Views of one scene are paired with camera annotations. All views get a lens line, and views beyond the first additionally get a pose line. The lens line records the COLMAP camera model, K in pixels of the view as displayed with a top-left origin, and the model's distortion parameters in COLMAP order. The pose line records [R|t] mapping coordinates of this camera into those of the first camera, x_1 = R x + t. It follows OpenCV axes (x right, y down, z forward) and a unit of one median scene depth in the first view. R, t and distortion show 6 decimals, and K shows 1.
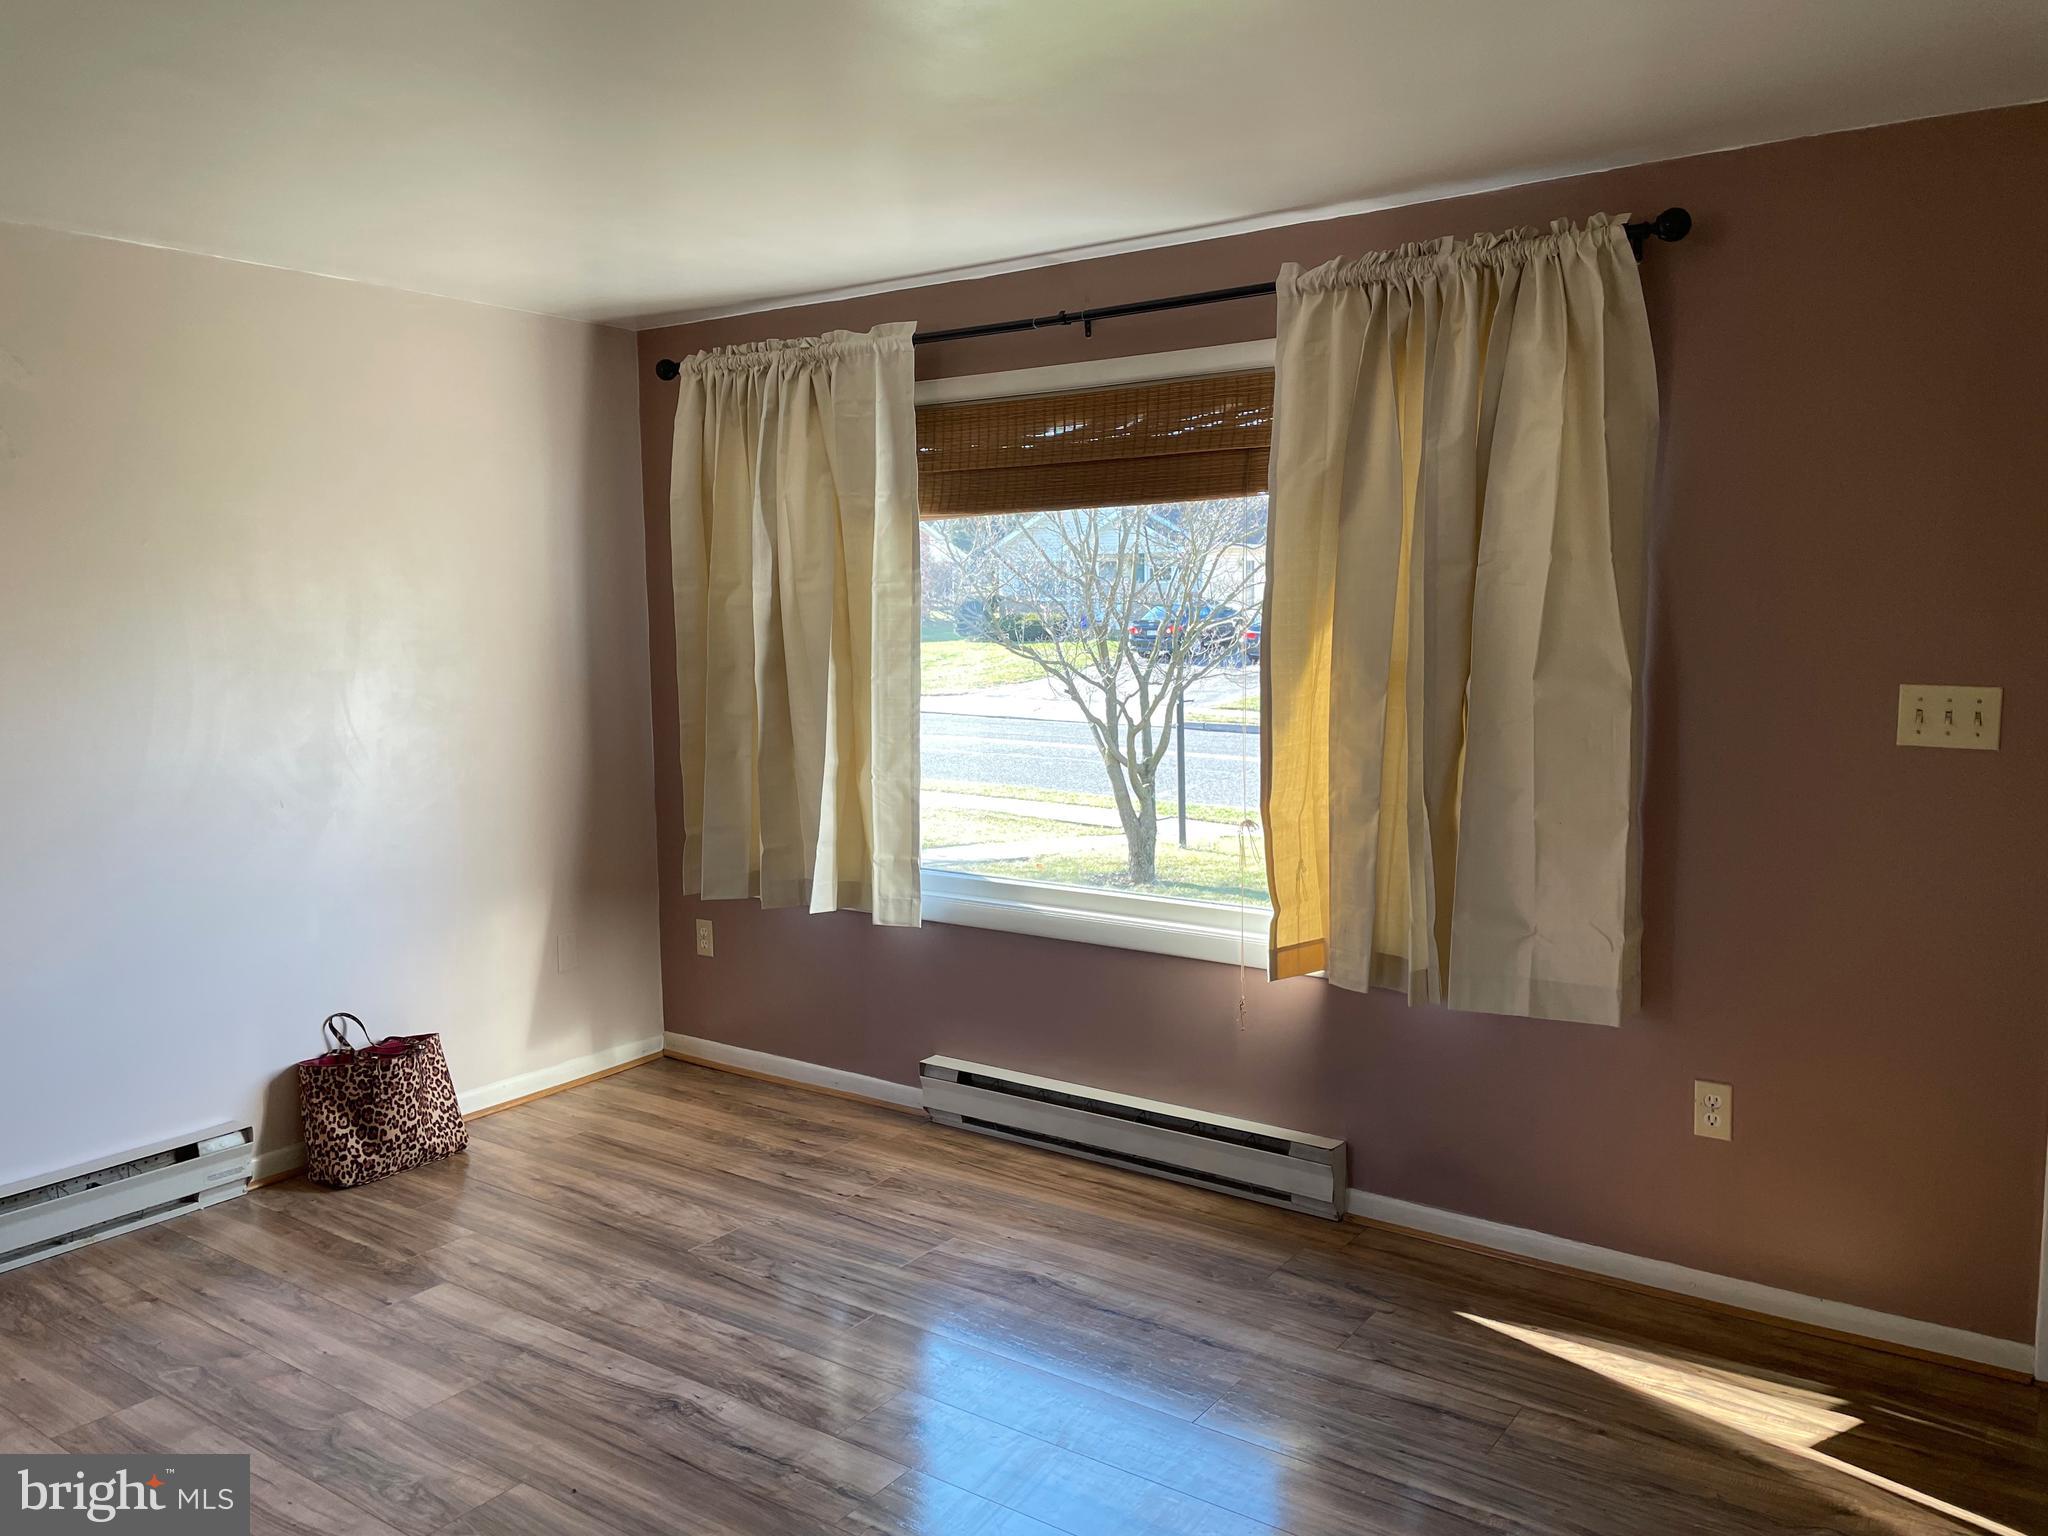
lens RADIAL K [[1536.4, 0, 1024.0], [0, 1536.4, 768.0], [0, 0, 1]] dist [0.080609, -0.095776]
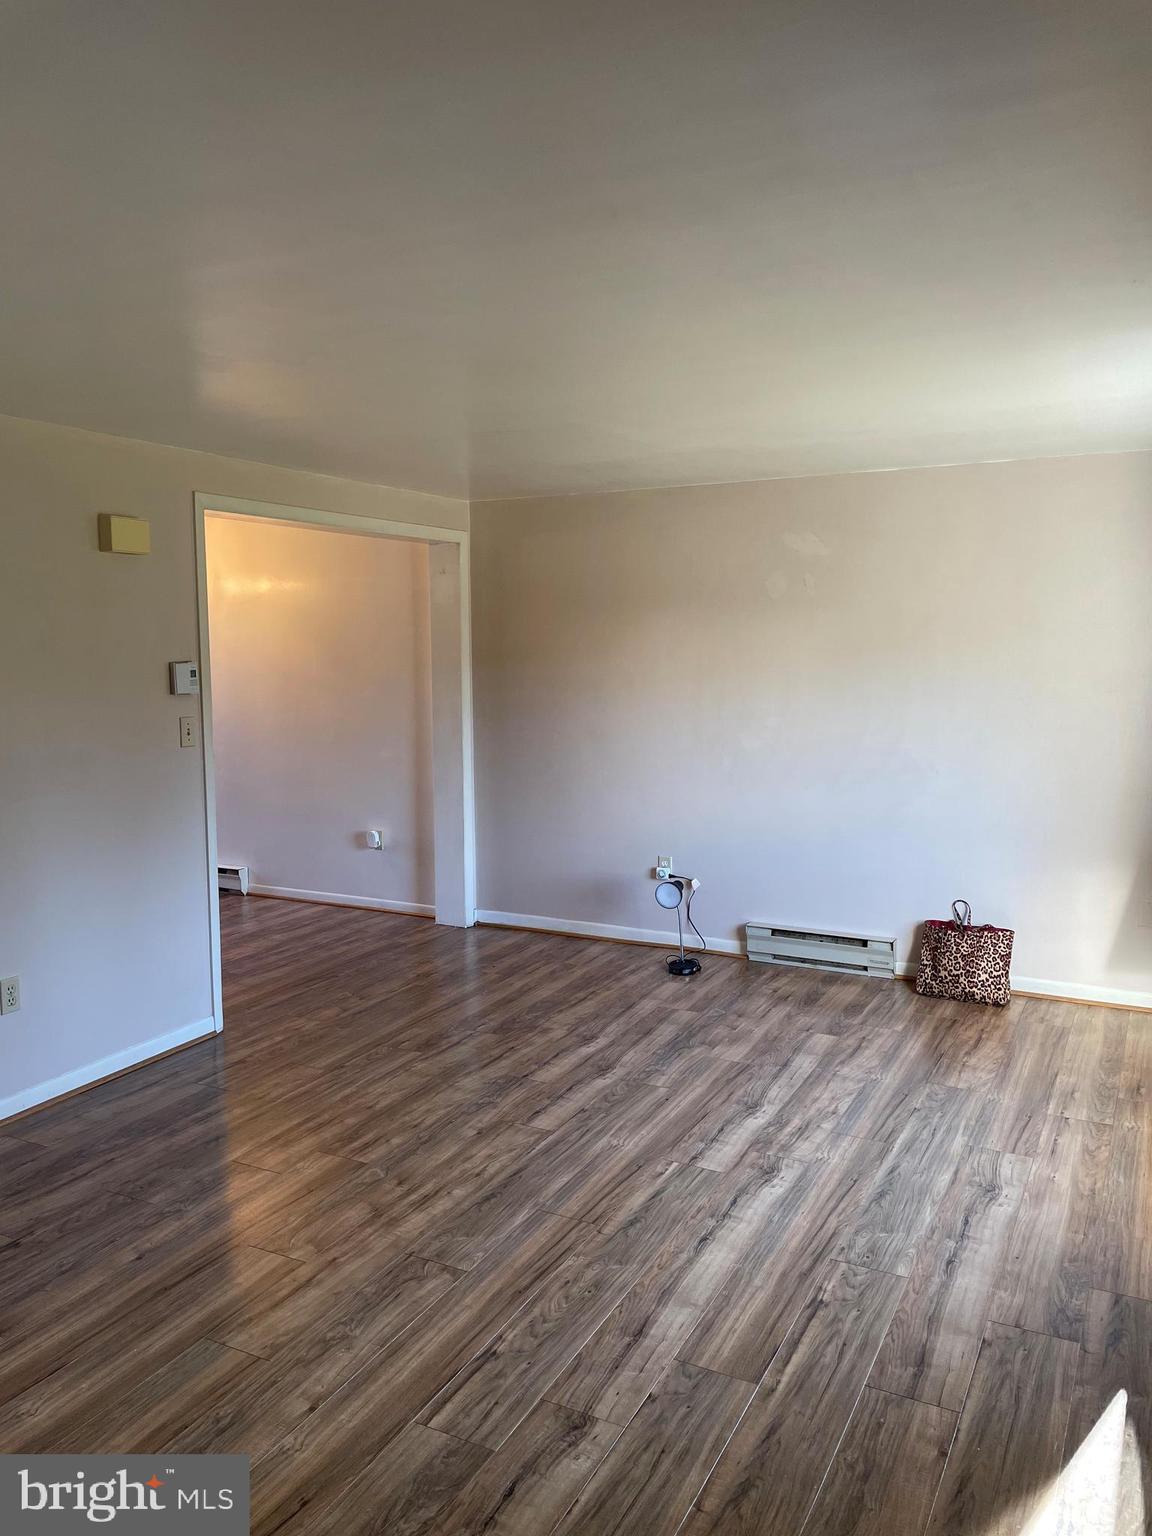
lens RADIAL K [[1152.3, 0, 579.4], [0, 1152.3, 757.6], [0, 0, 1]] dist [0.080609, -0.095776]
pose [[0.149212, 0.113997, -0.982212, 0.881088], [-0.104065, 0.989626, 0.099048, -0.095067], [0.983314, 0.087435, 0.159527, 0.461973]]
